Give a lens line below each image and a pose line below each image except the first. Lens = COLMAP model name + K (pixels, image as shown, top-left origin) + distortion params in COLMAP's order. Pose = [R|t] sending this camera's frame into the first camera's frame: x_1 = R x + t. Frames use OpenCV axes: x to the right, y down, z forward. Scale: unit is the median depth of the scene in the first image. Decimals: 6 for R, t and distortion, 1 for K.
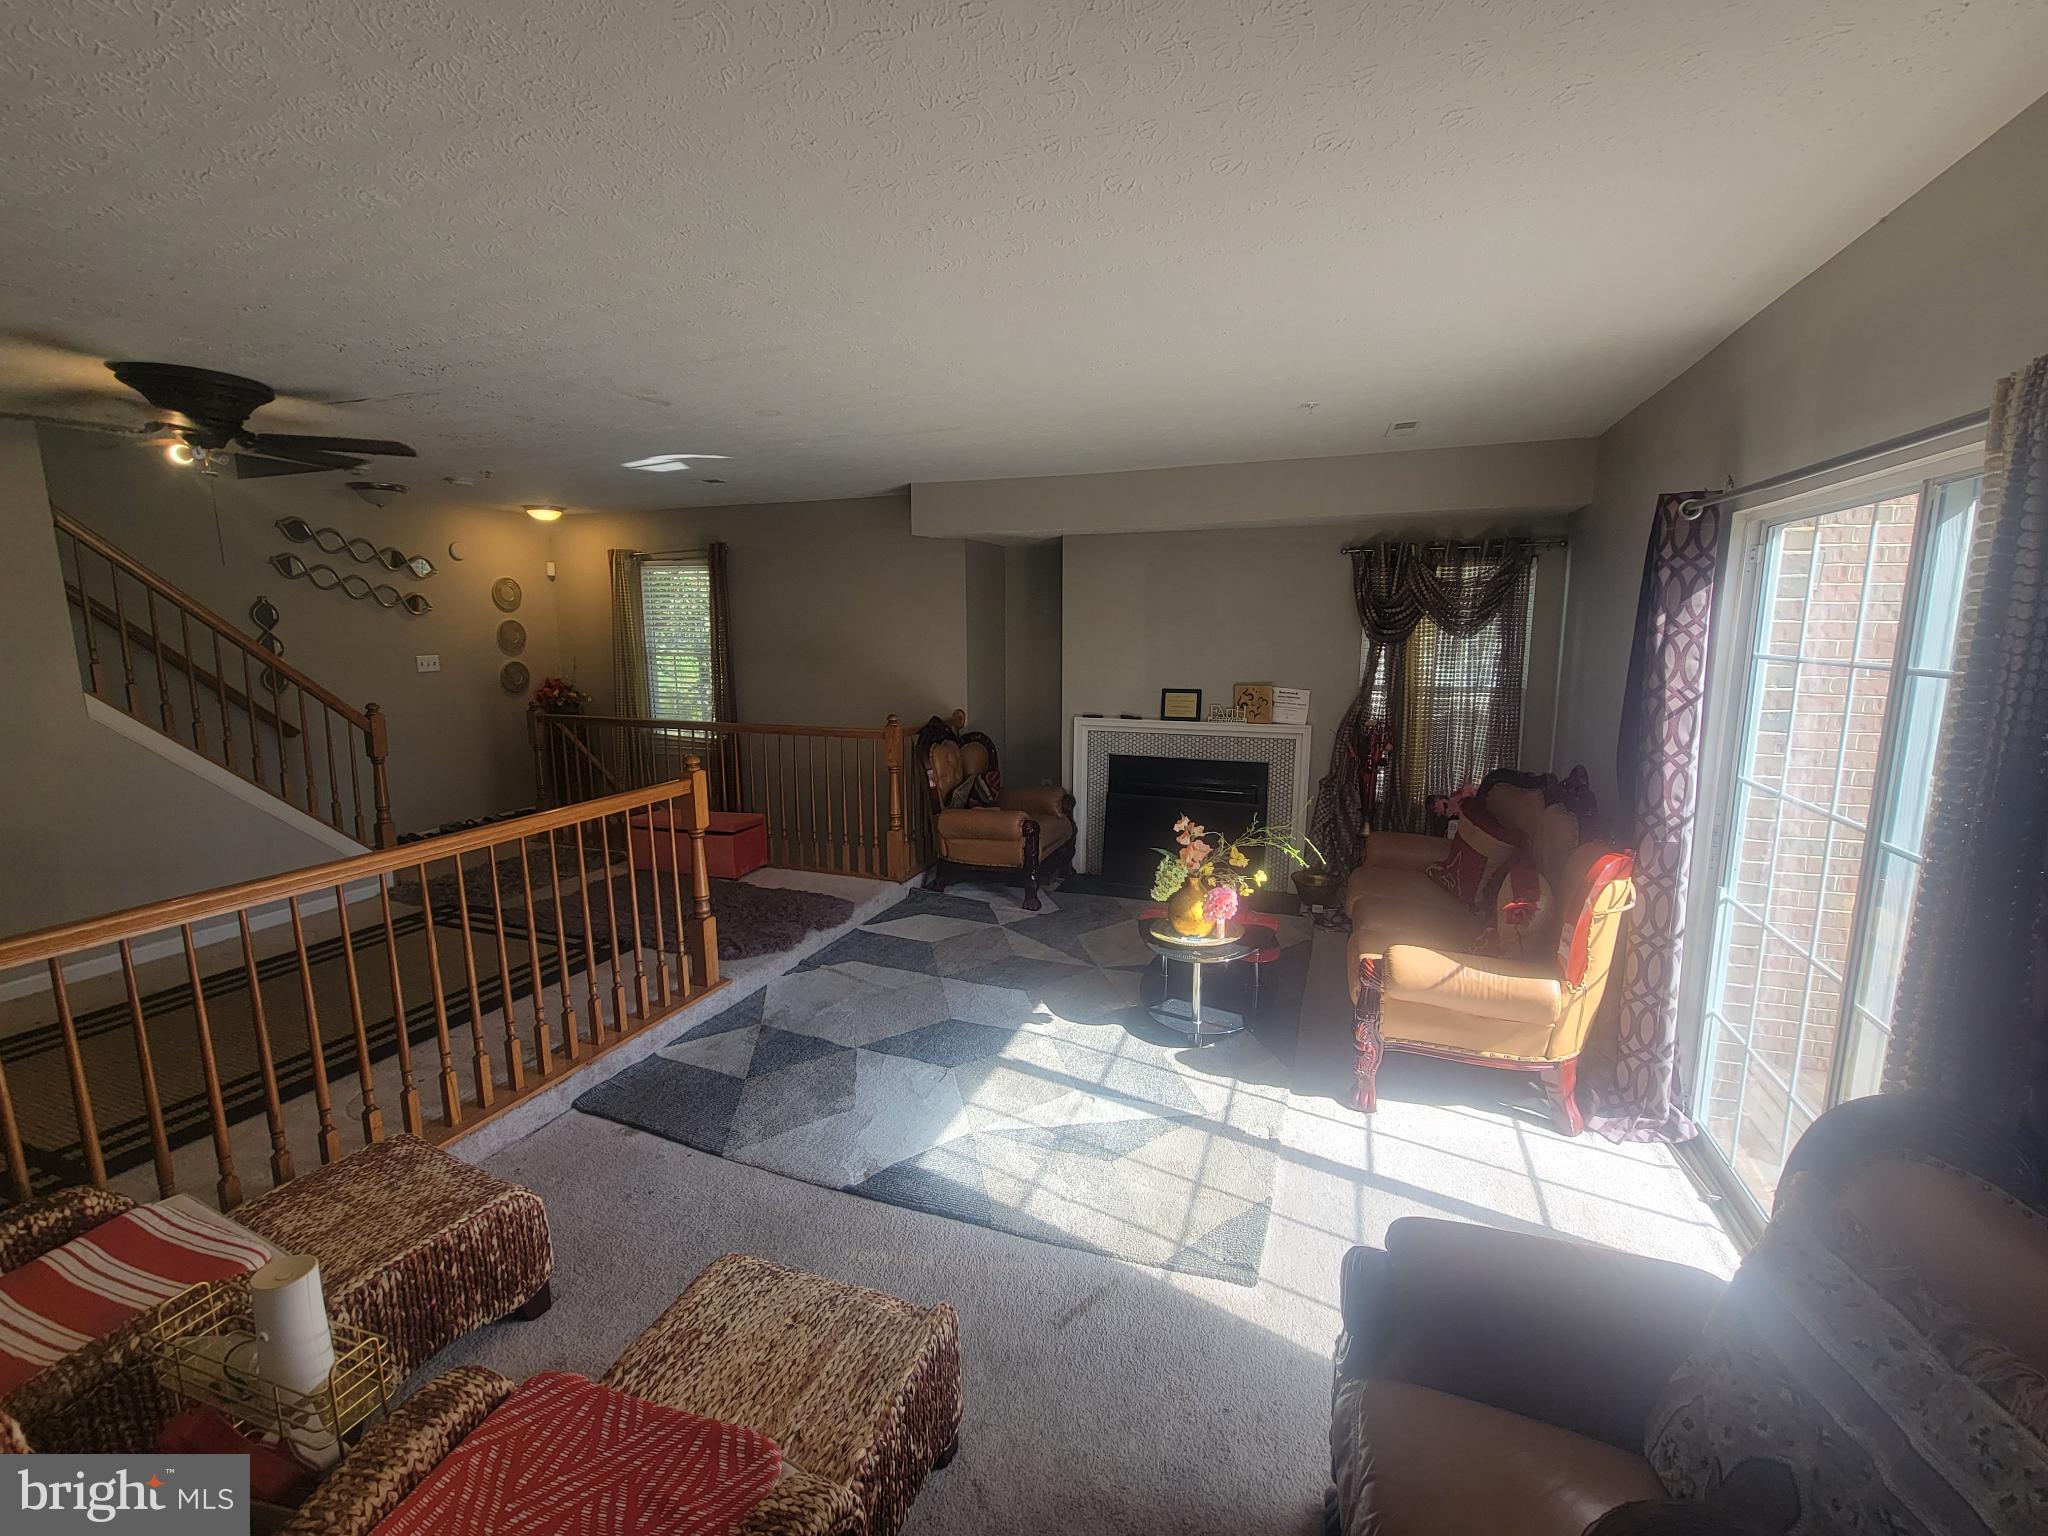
lens RADIAL K [[863.7, 0, 1025.4], [0, 863.7, 759.2], [0, 0, 1]] dist [-0.000815, 0.000288]
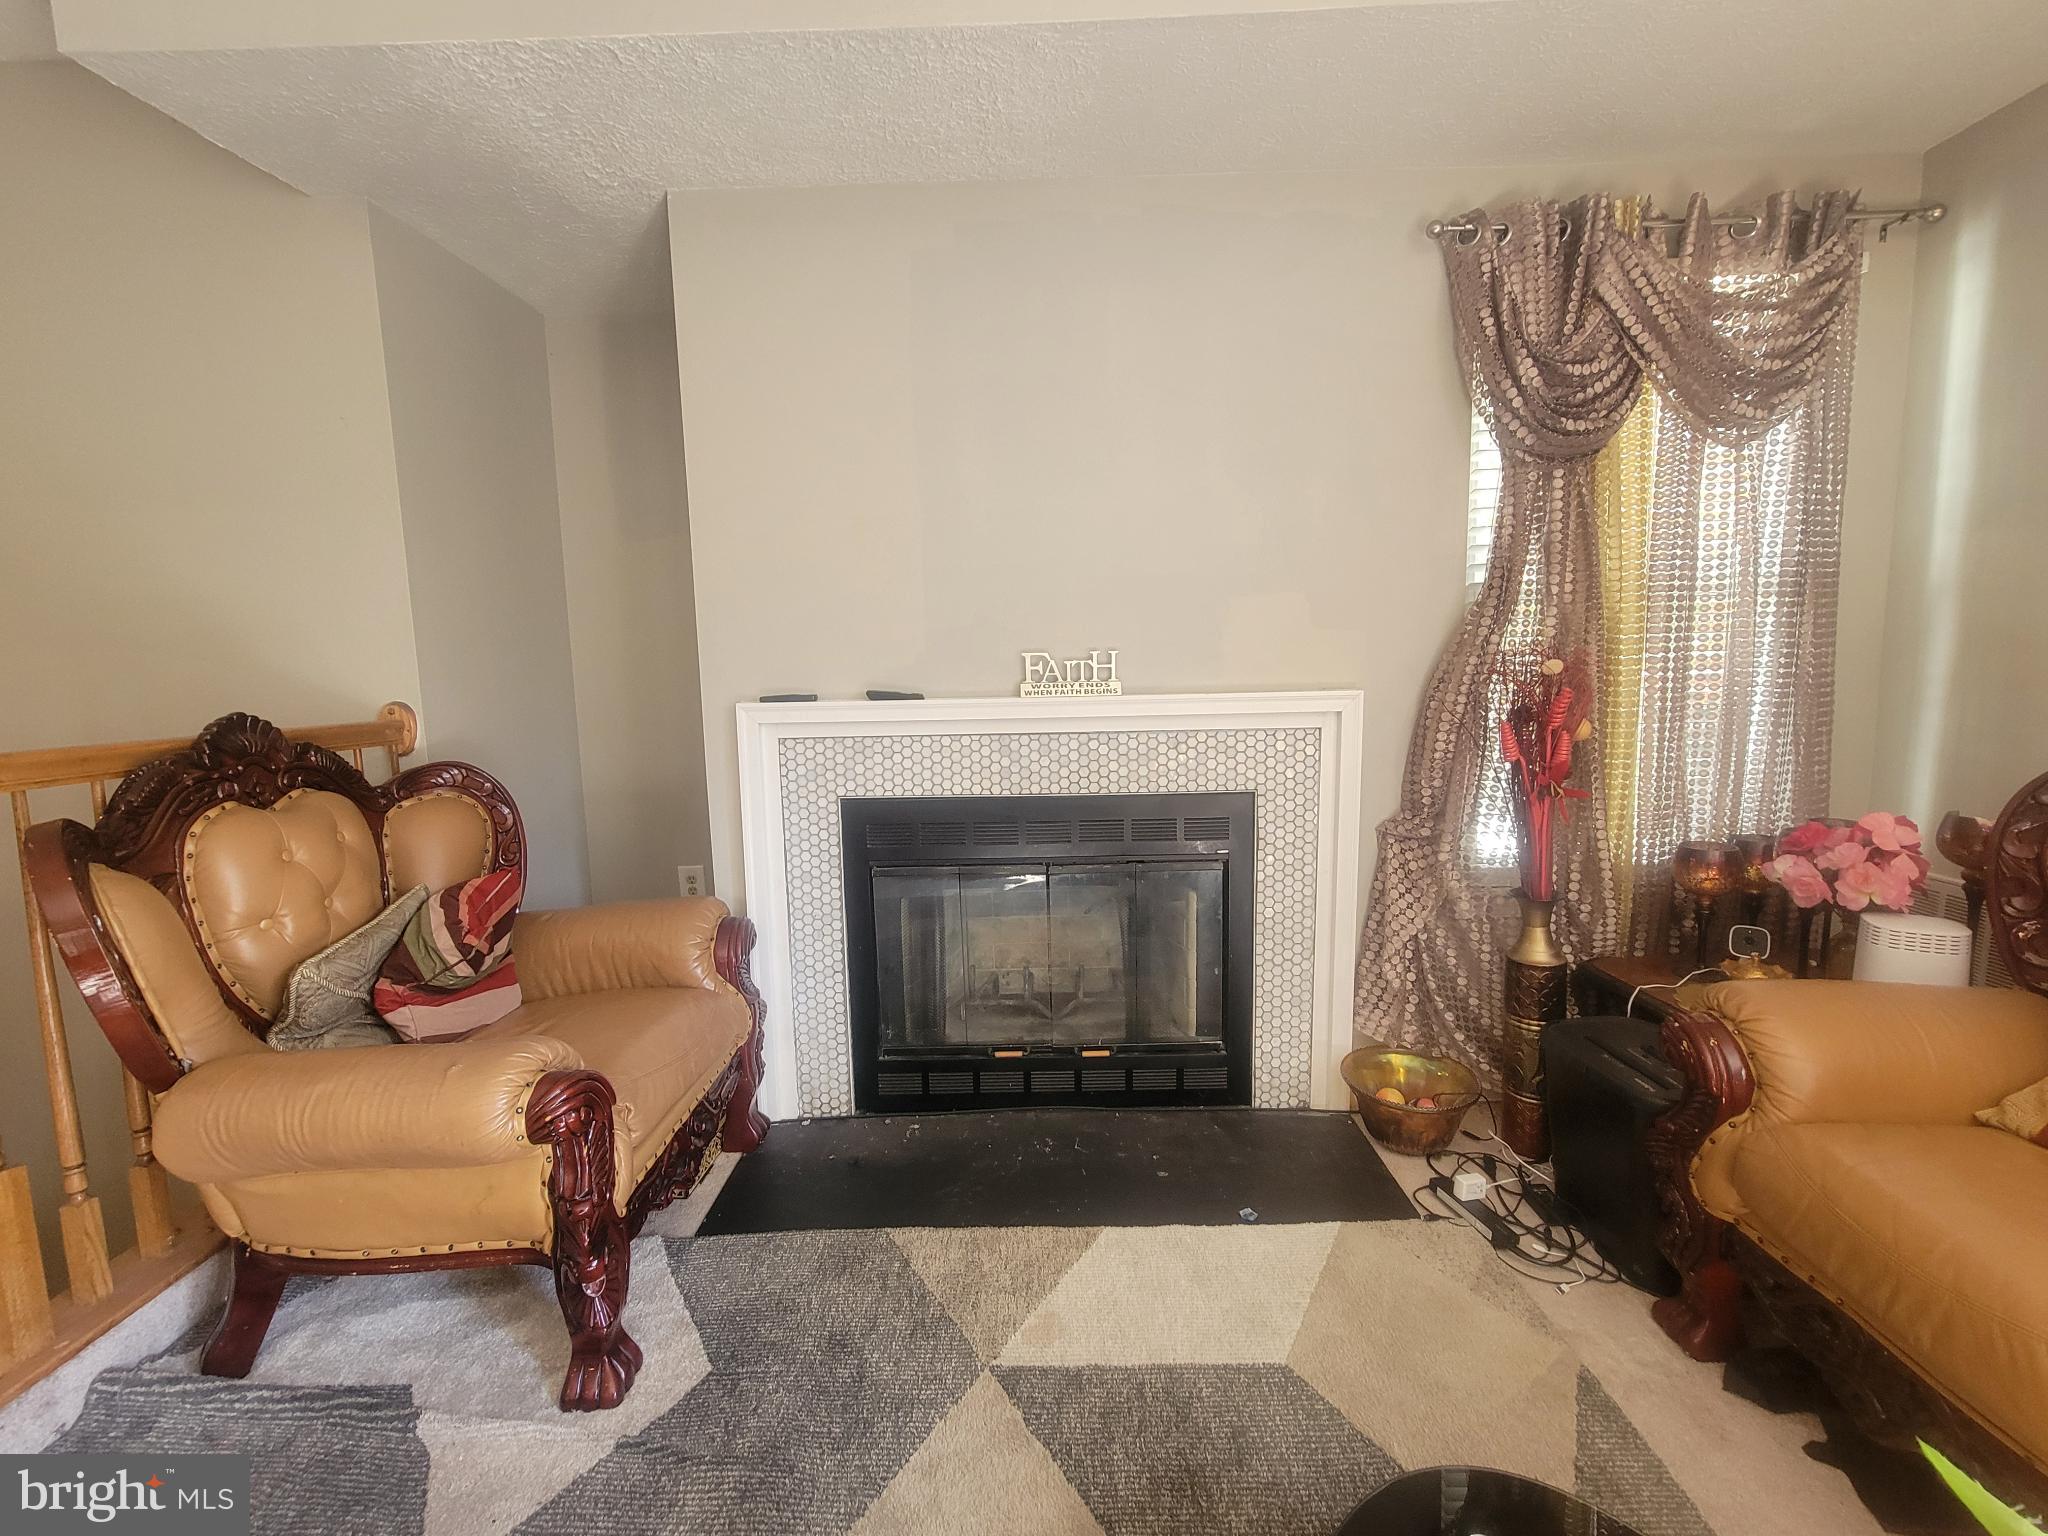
lens RADIAL K [[863.7, 0, 1025.4], [0, 863.7, 759.2], [0, 0, 1]] dist [-0.000815, 0.000288]
pose [[0.939811, -0.054787, 0.337273, 0.049184], [0.071716, 0.996704, -0.037931, -0.003197], [-0.334083, 0.059836, 0.940643, 0.652796]]
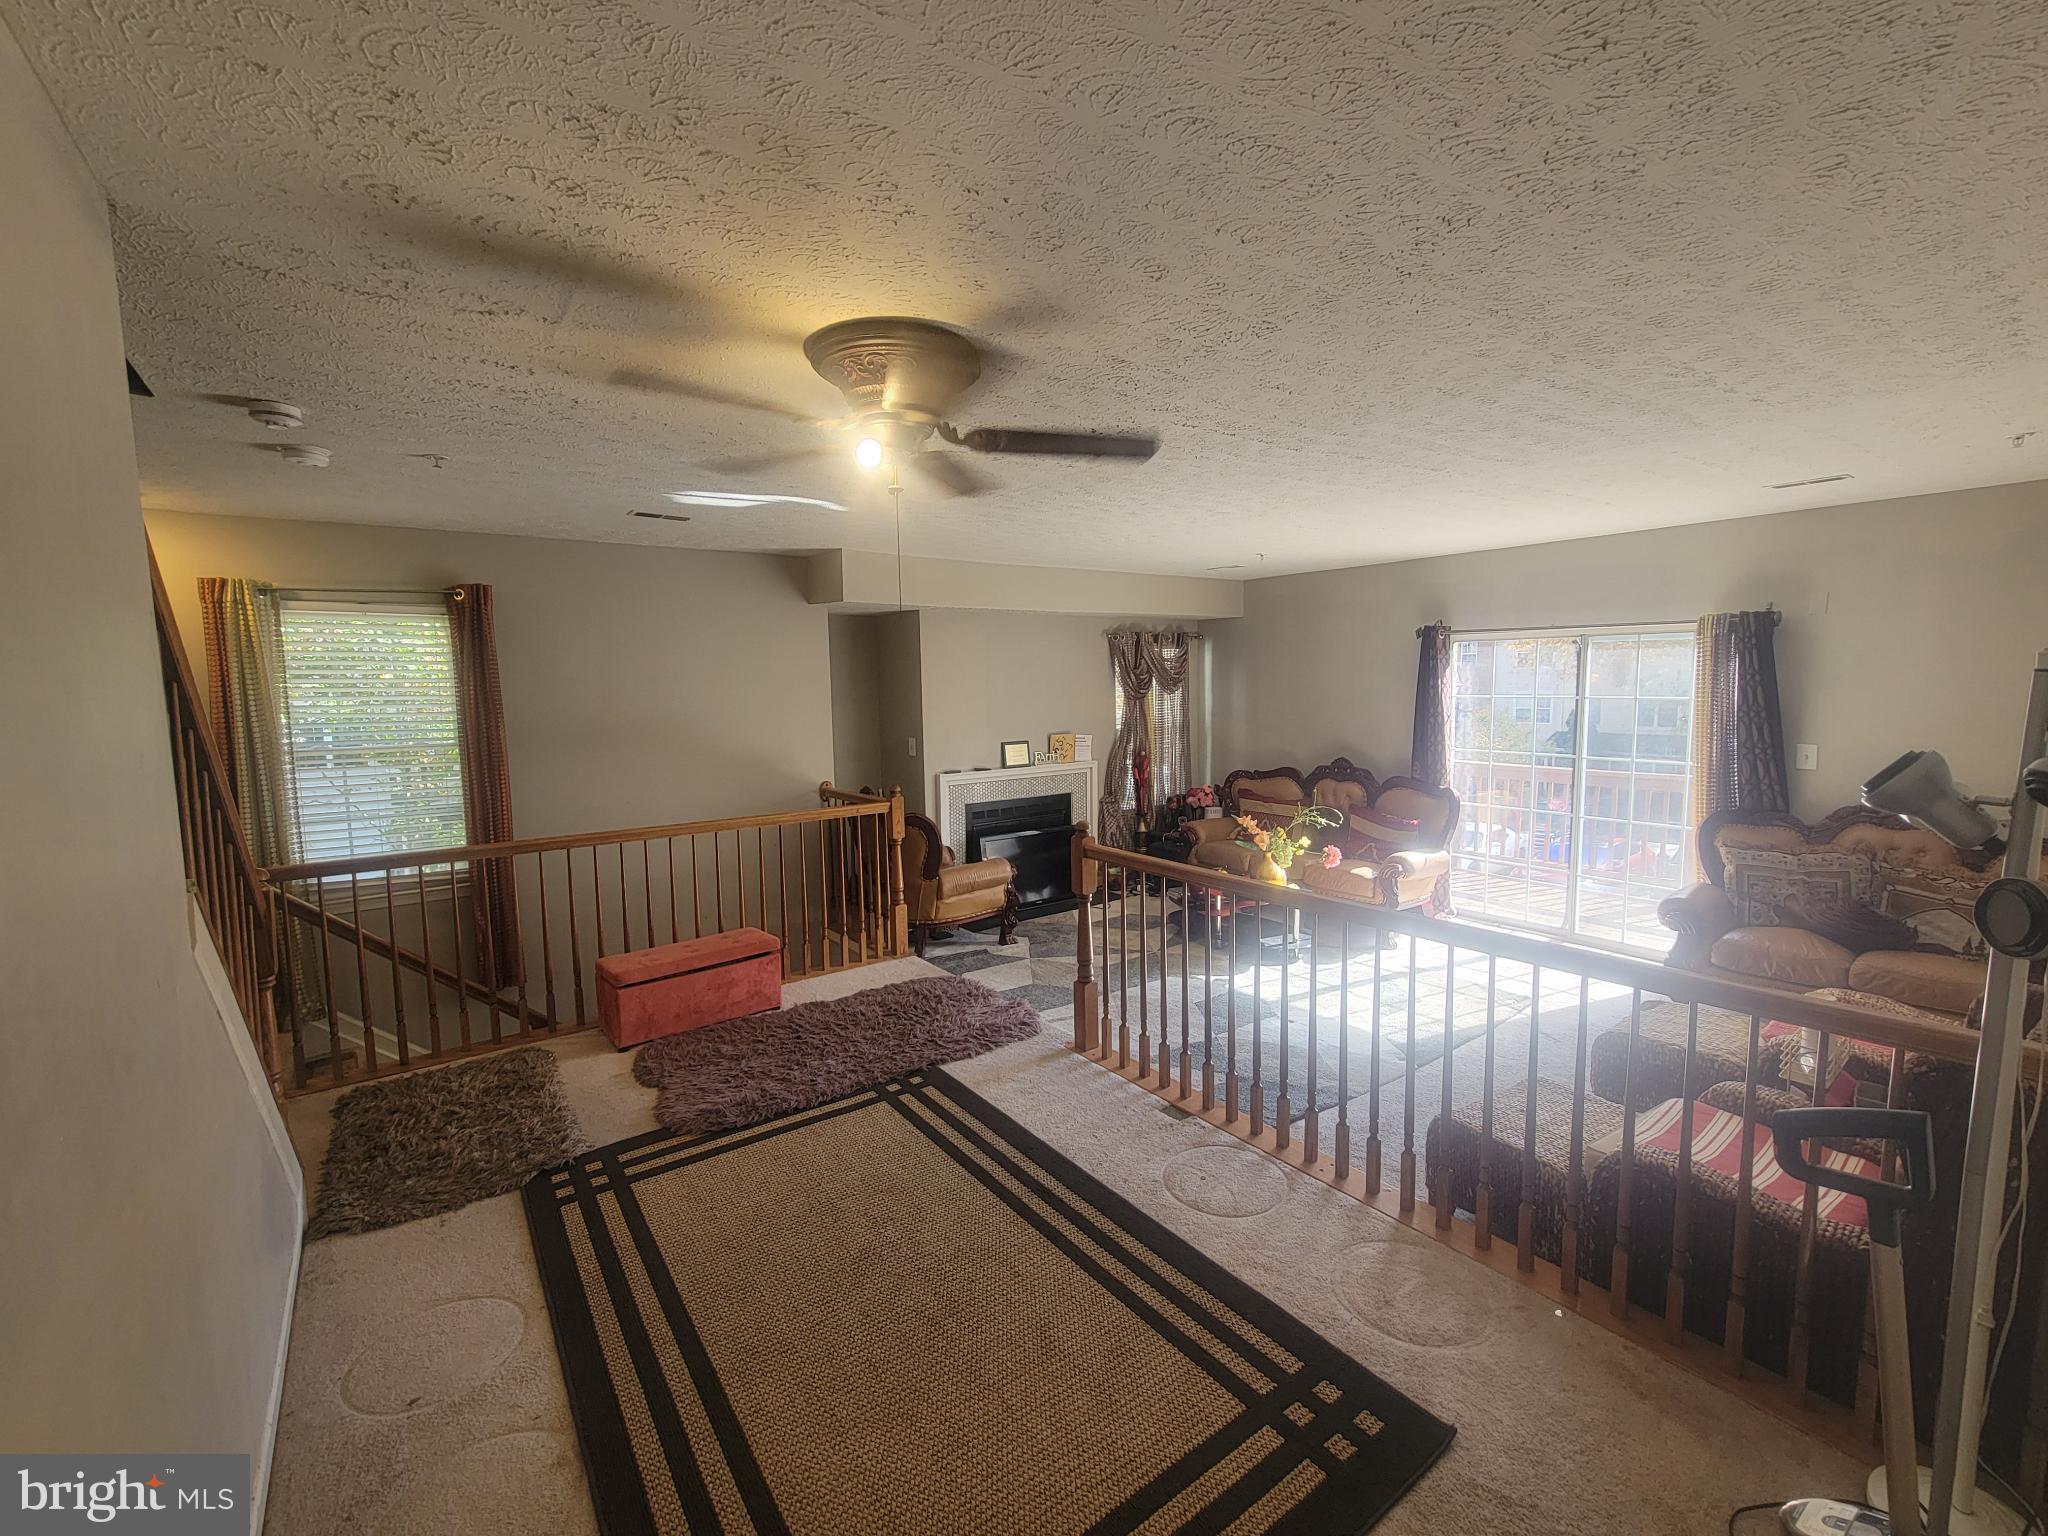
lens RADIAL K [[863.7, 0, 1025.4], [0, 863.7, 759.2], [0, 0, 1]] dist [-0.000815, 0.000288]
pose [[0.544325, -0.080289, 0.835023, -0.838200], [0.149754, 0.988720, -0.002554, -0.052443], [-0.825399, 0.126438, 0.550209, 0.325660]]
